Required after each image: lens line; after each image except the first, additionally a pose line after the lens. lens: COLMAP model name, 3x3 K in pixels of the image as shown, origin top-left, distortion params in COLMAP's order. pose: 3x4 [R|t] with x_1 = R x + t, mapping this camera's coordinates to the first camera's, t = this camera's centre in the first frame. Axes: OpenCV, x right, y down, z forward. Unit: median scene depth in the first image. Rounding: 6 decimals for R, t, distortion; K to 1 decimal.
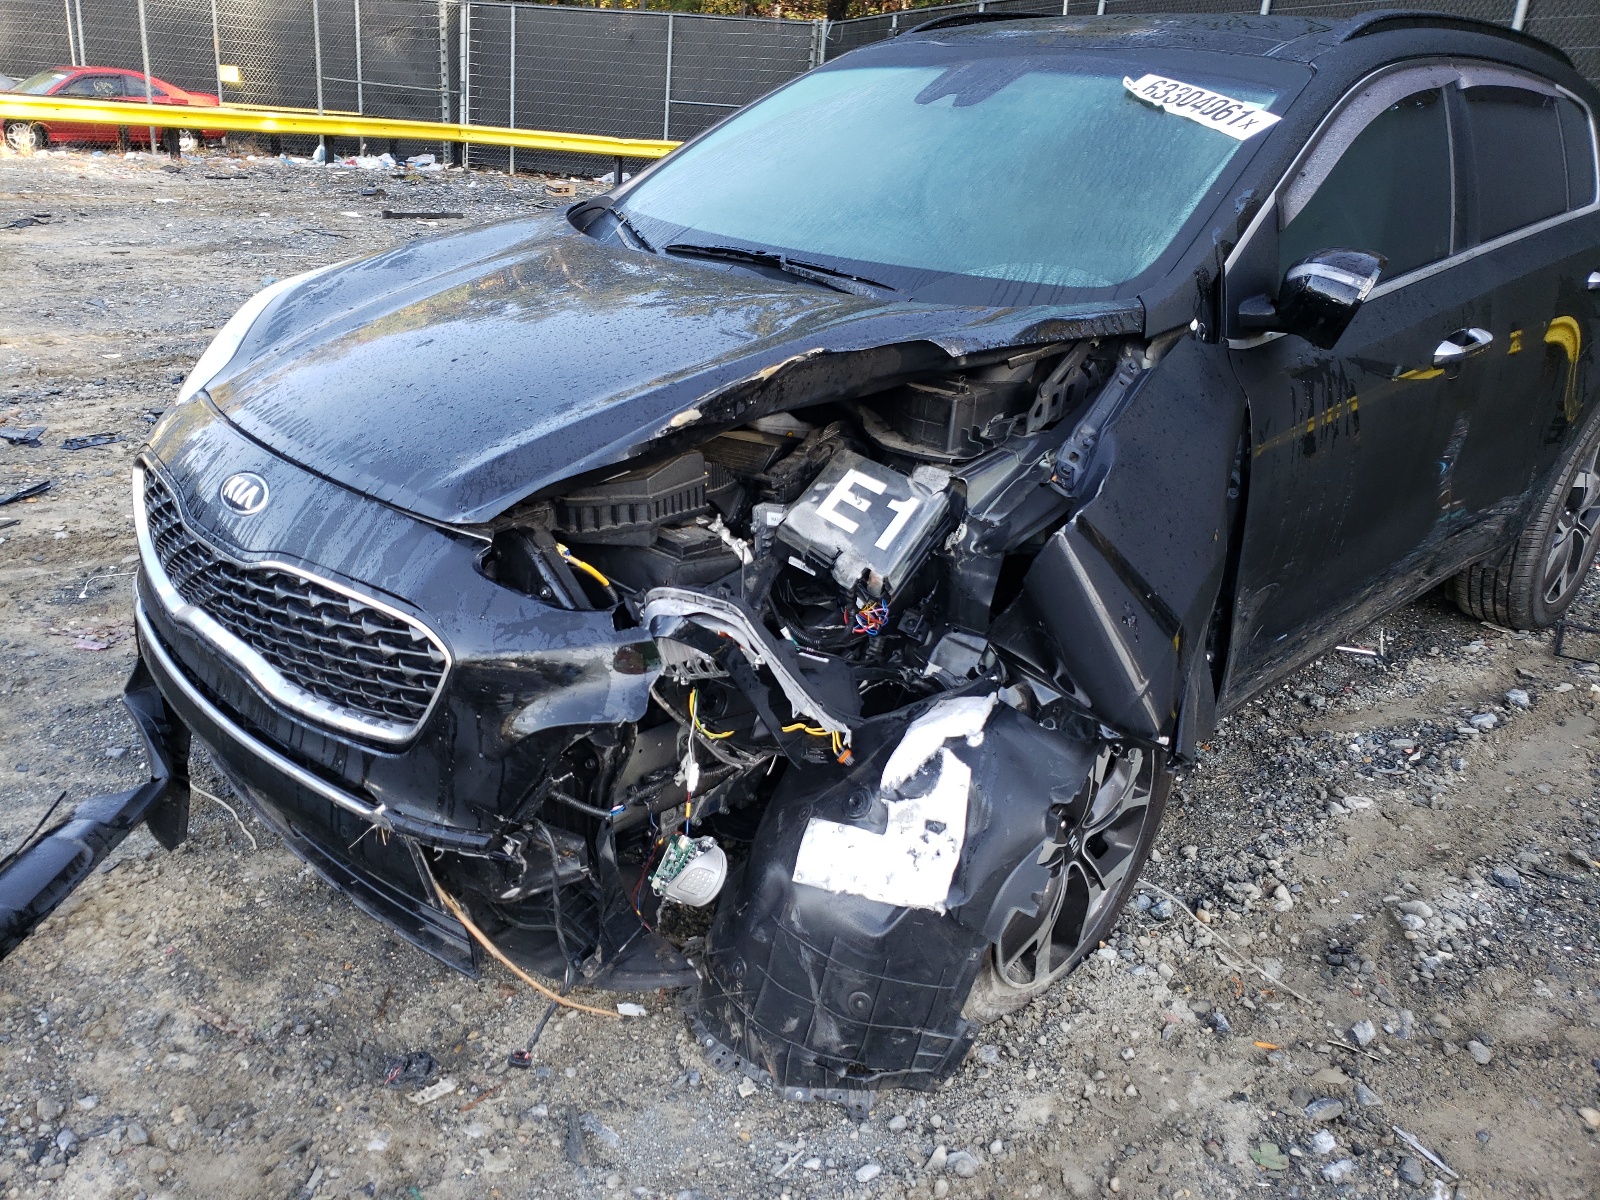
lens RADIAL K [[1196.9, 0, 797.5], [0, 1196.9, 581.3], [0, 0, 1]] dist [0.022701, -0.001736]
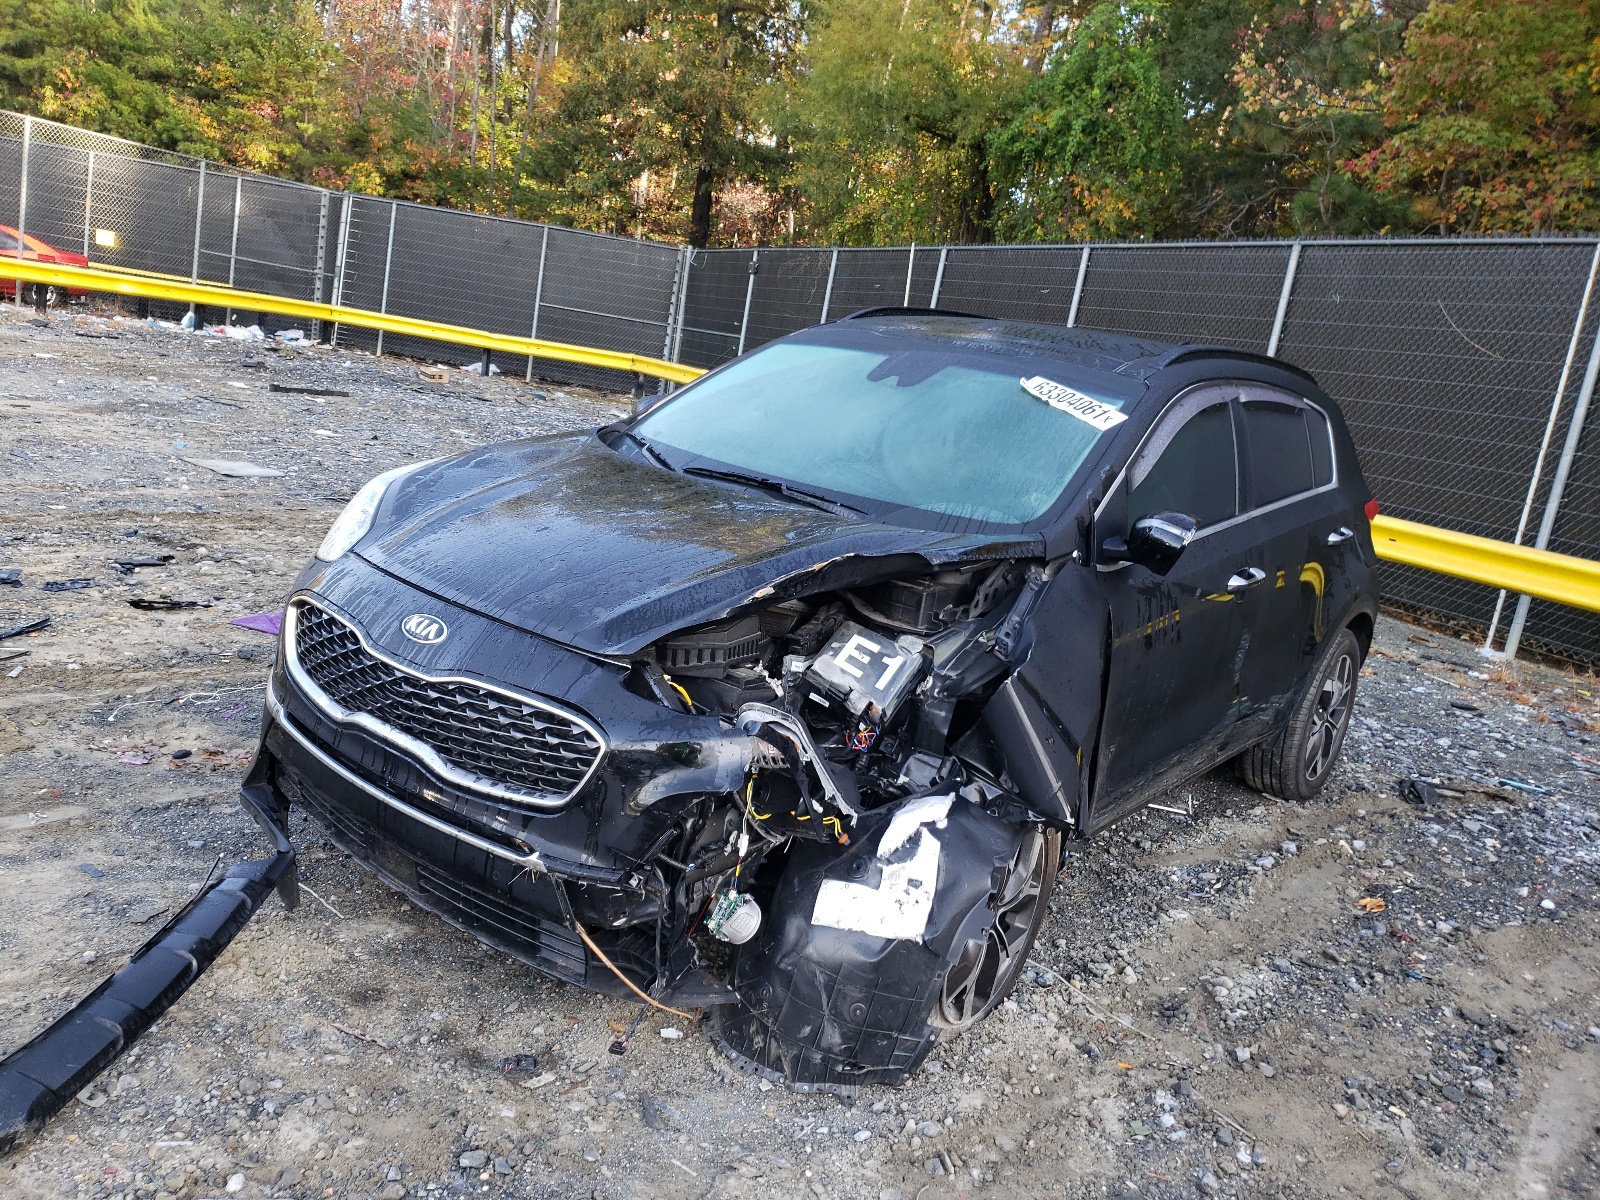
lens RADIAL K [[1214.7, 0, 800.0], [0, 1214.7, 600.0], [0, 0, 1]] dist [0.065256, -0.098807]
pose [[0.986289, 0.062202, 0.152855, -0.226413], [-0.039129, 0.987977, -0.149566, 0.078716], [-0.160320, 0.141534, 0.976865, -0.391229]]
